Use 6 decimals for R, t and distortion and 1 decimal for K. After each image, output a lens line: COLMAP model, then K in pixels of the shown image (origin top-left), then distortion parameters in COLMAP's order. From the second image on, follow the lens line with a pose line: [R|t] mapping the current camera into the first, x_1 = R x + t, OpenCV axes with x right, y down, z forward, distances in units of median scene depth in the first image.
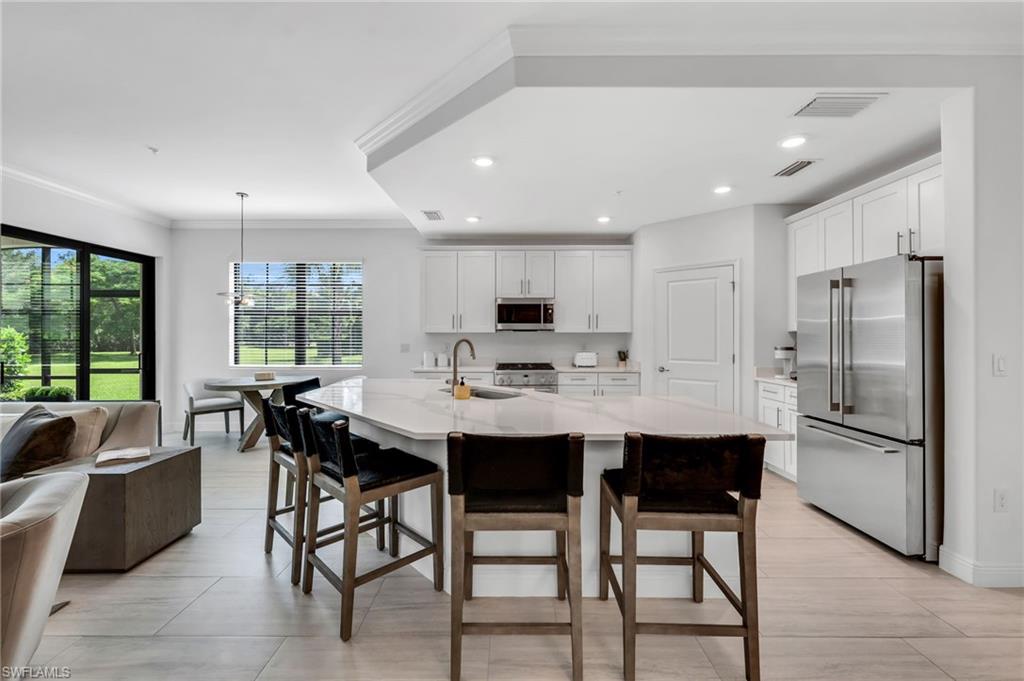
lens RADIAL K [[417.8, 0, 505.7], [0, 417.8, 335.2], [0, 0, 1]] dist [0.002528, 0.002011]
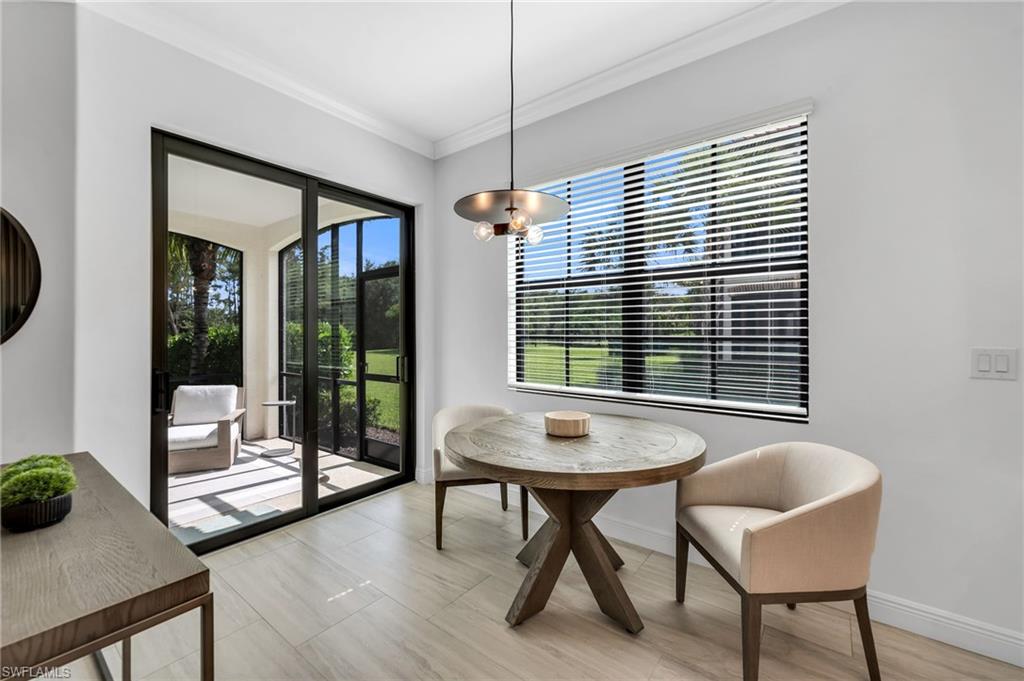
lens RADIAL K [[417.8, 0, 510.1], [0, 417.8, 332.6], [0, 0, 1]] dist [0.002528, 0.002011]
pose [[0.794124, -0.005178, -0.607734, -0.352355], [0.005587, 0.999984, -0.001220, 0.007609], [0.607730, -0.002427, 0.794140, 0.611675]]
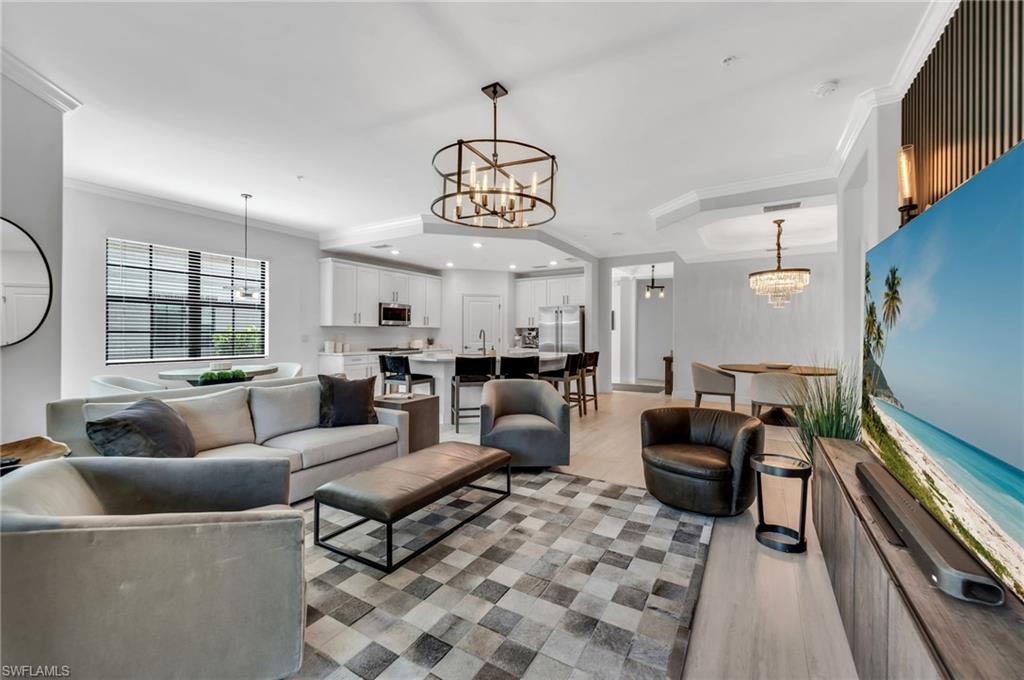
lens RADIAL K [[417.8, 0, 512.2], [0, 417.8, 336.9], [0, 0, 1]] dist [0.002528, 0.002011]
pose [[0.496141, -0.006914, 0.868214, -1.051705], [-0.001182, 0.999962, 0.008639, 0.016196], [-0.868241, -0.005313, 0.496114, -0.109716]]
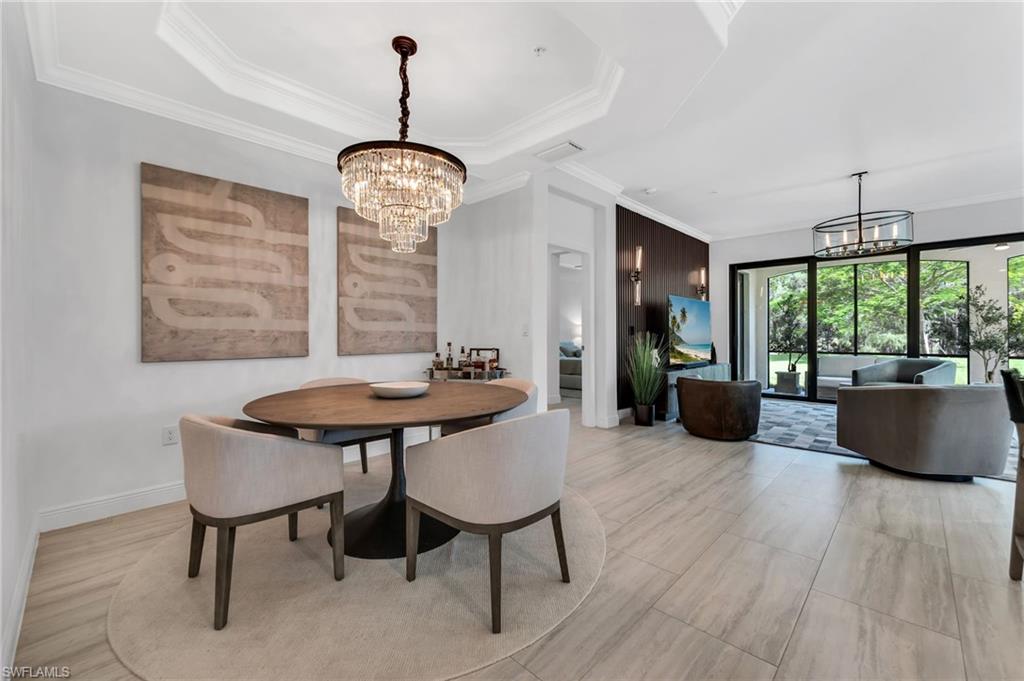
lens RADIAL K [[417.8, 0, 502.3], [0, 417.8, 333.7], [0, 0, 1]] dist [0.002528, 0.002011]
pose [[-0.690577, -0.002297, -0.723255, 0.525581], [0.000060, 0.999995, -0.003234, 0.040761], [0.723258, -0.002277, -0.690574, 0.229100]]
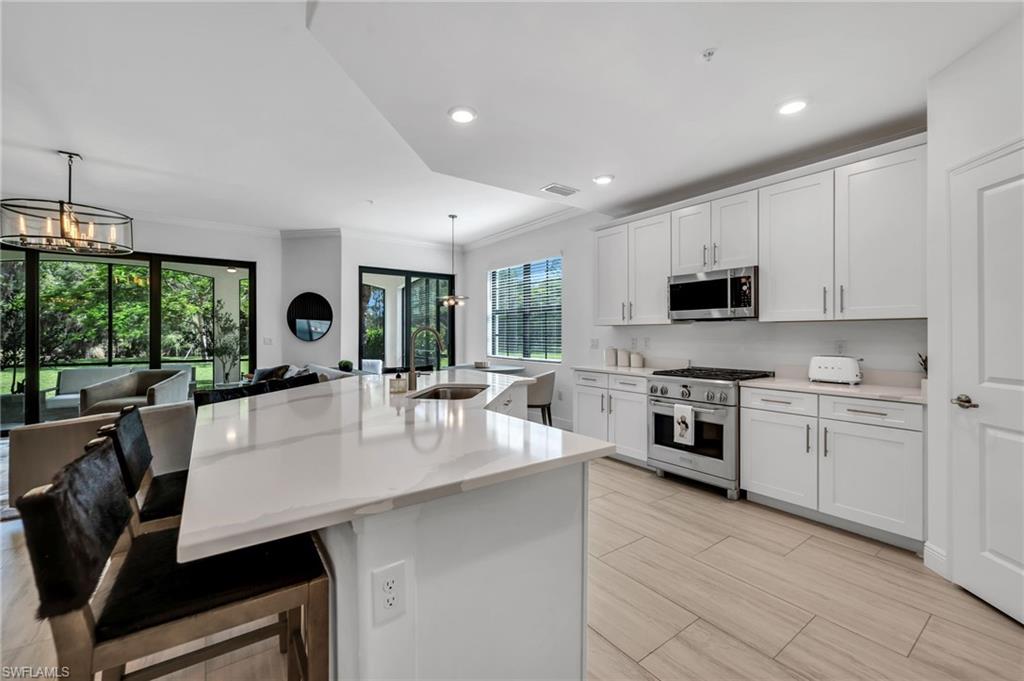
lens RADIAL K [[417.8, 0, 510.5], [0, 417.8, 331.9], [0, 0, 1]] dist [0.002528, 0.002011]
pose [[0.597141, -0.005903, -0.802114, 0.396152], [0.000296, 0.999974, -0.007139, 0.012800], [0.802136, 0.004026, 0.597128, 0.343228]]
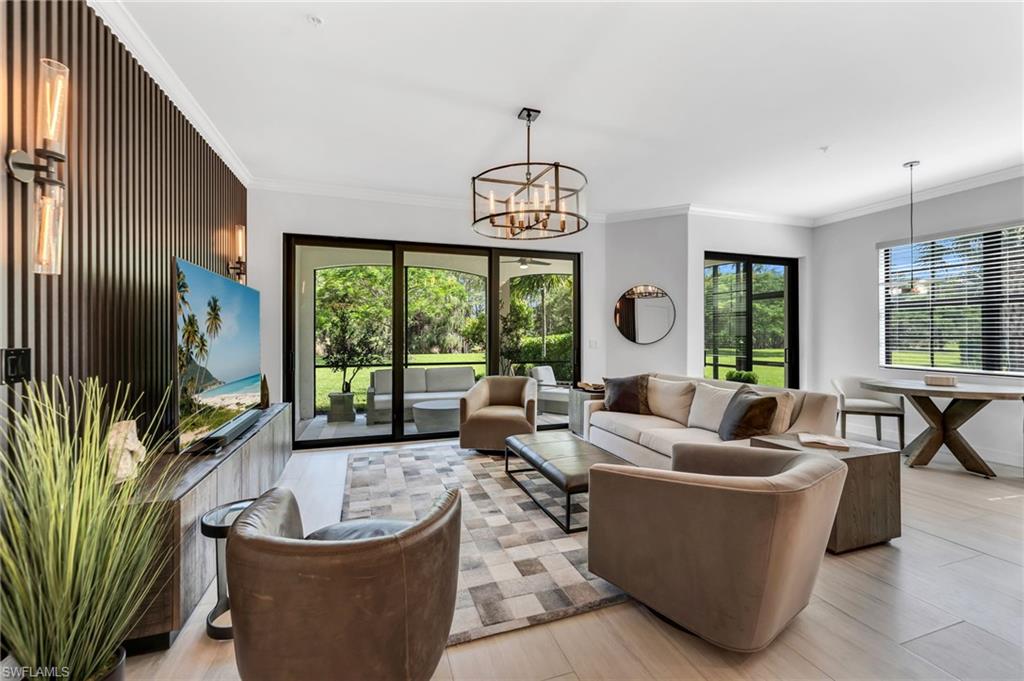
lens RADIAL K [[417.8, 0, 510.9], [0, 417.8, 334.2], [0, 0, 1]] dist [0.002528, 0.002011]
pose [[0.332569, -0.004465, -0.943068, -0.083831], [0.000886, 0.999990, -0.004423, 0.010445], [0.943078, 0.000635, 0.332570, -0.041917]]
